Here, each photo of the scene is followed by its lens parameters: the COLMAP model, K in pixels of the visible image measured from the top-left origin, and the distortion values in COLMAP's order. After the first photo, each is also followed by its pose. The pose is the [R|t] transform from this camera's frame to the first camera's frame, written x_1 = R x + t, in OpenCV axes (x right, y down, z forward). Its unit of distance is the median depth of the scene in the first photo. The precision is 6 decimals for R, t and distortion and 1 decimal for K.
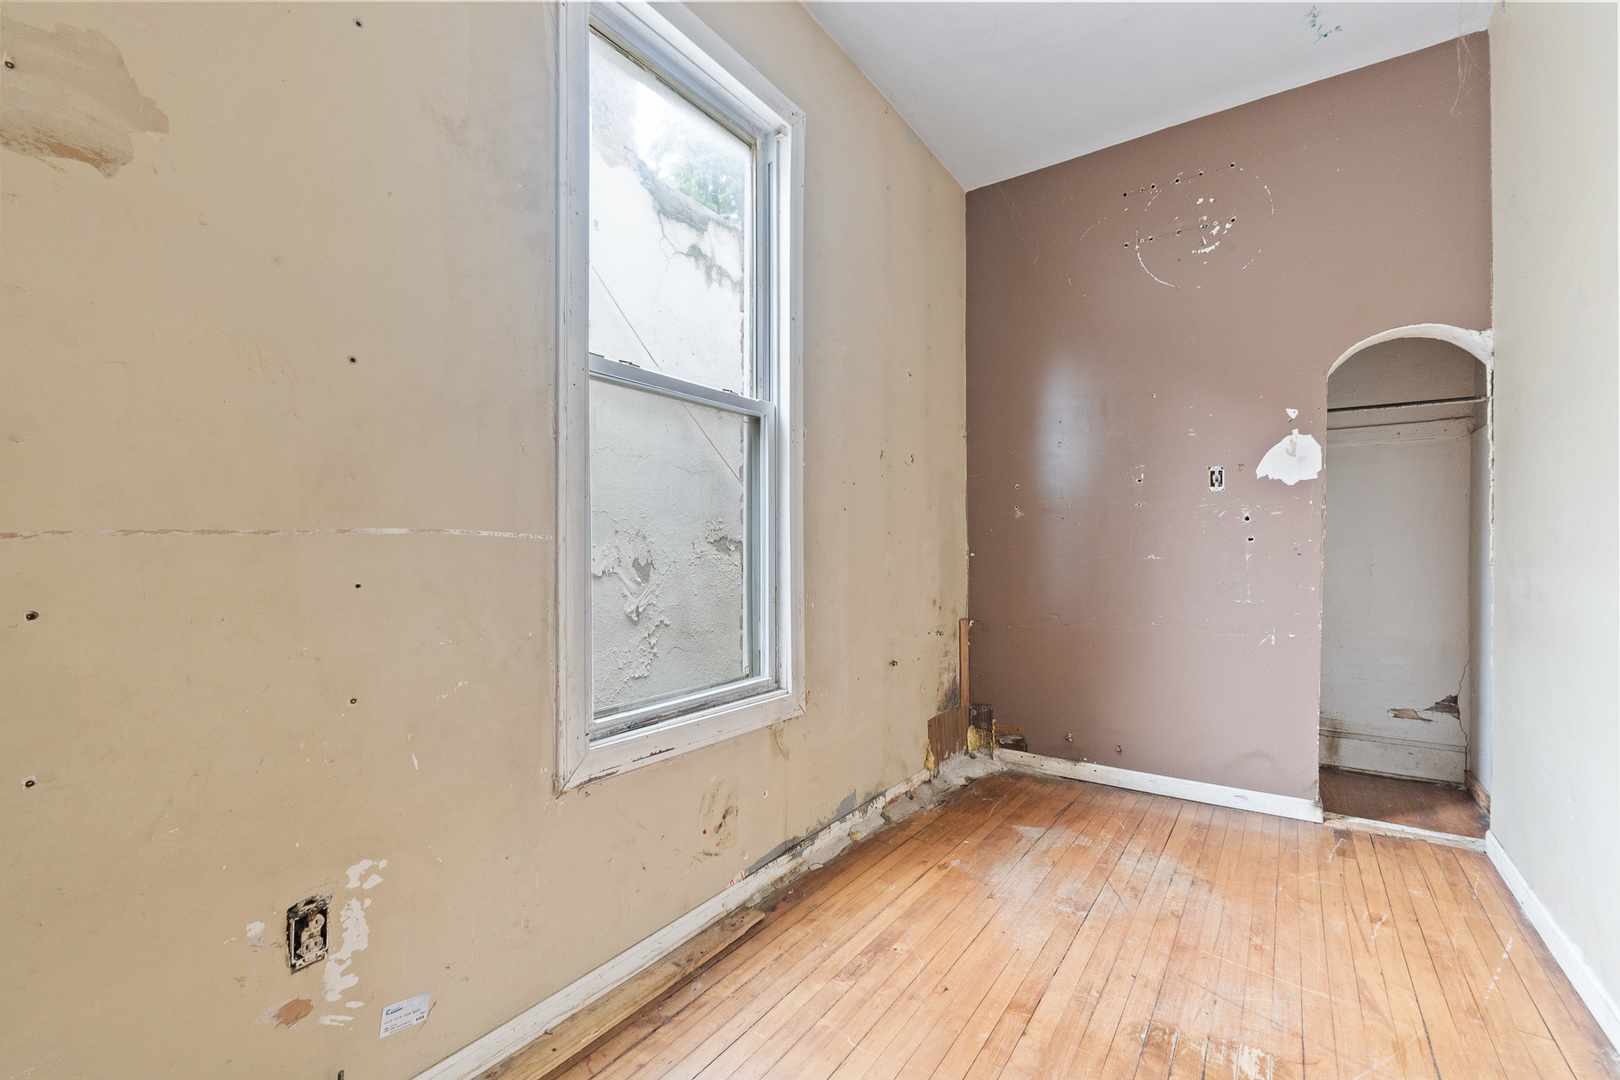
lens RADIAL K [[667.7, 0, 810.0], [0, 667.7, 540.0], [0, 0, 1]] dist [-0.009765, -0.000101]
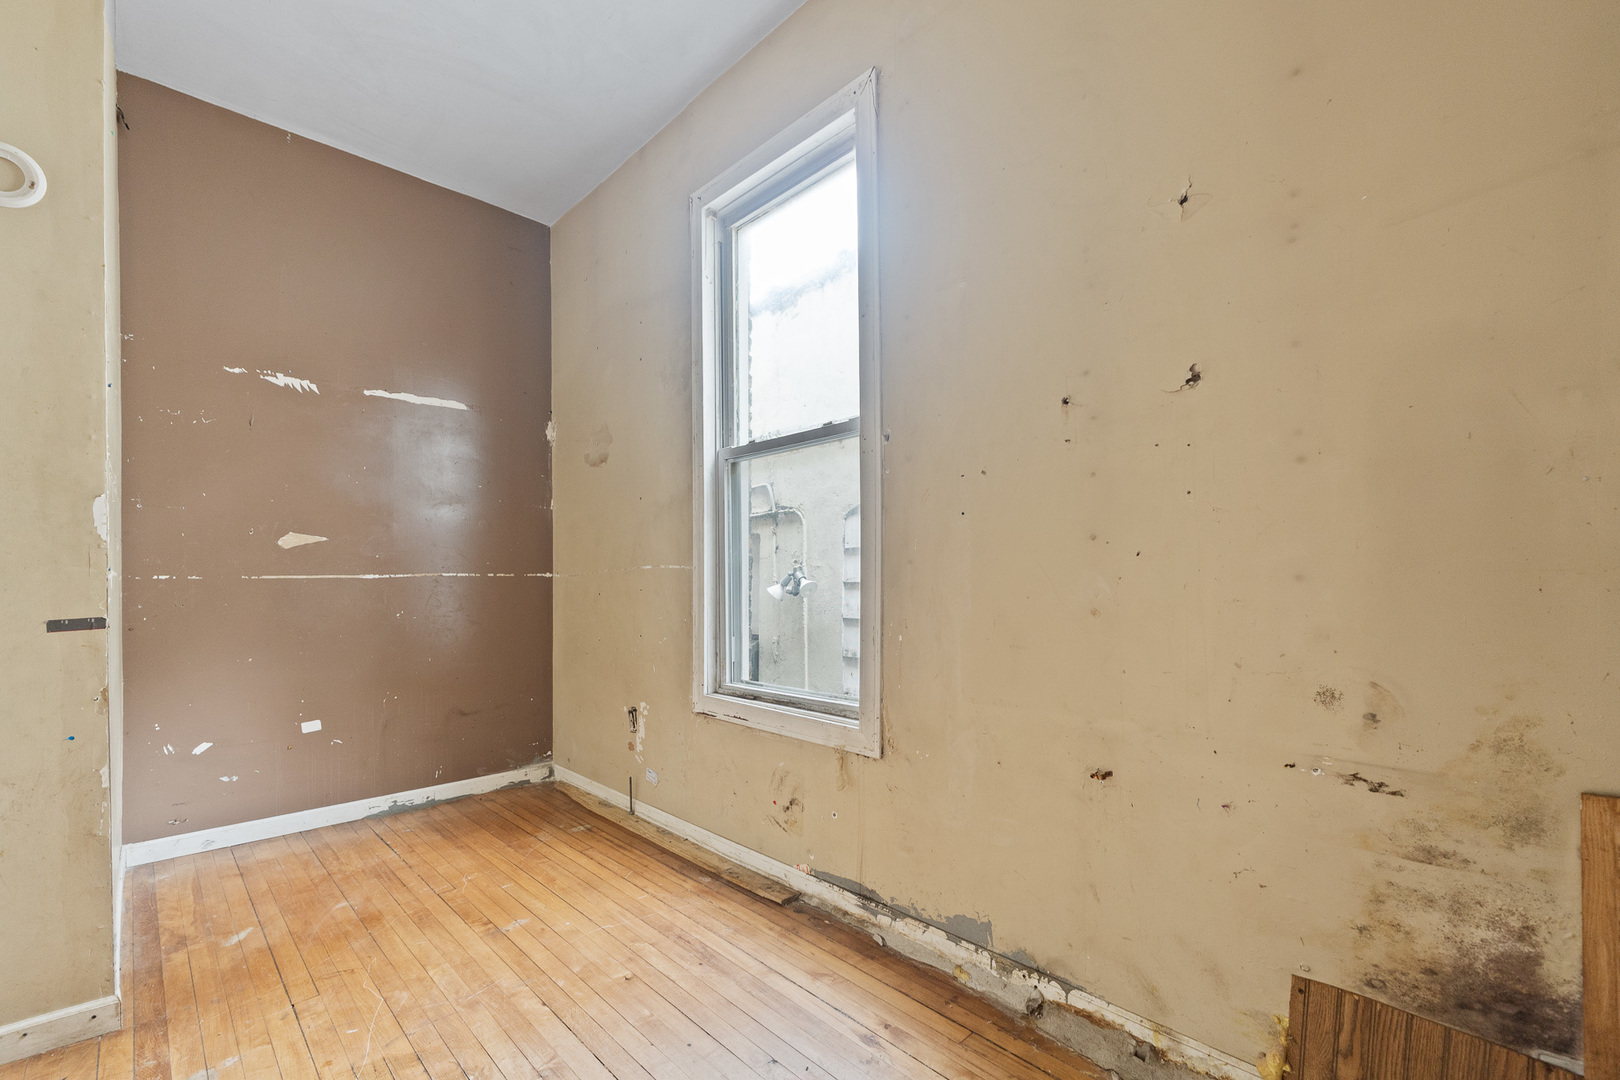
lens RADIAL K [[694.0, 0, 809.1], [0, 694.0, 567.0], [0, 0, 1]] dist [-0.007287, -0.000188]
pose [[-0.181981, -0.007946, -0.983270, 0.995830], [0.027440, 0.999537, -0.013156, 0.020618], [0.982919, -0.029375, -0.181679, 1.192726]]
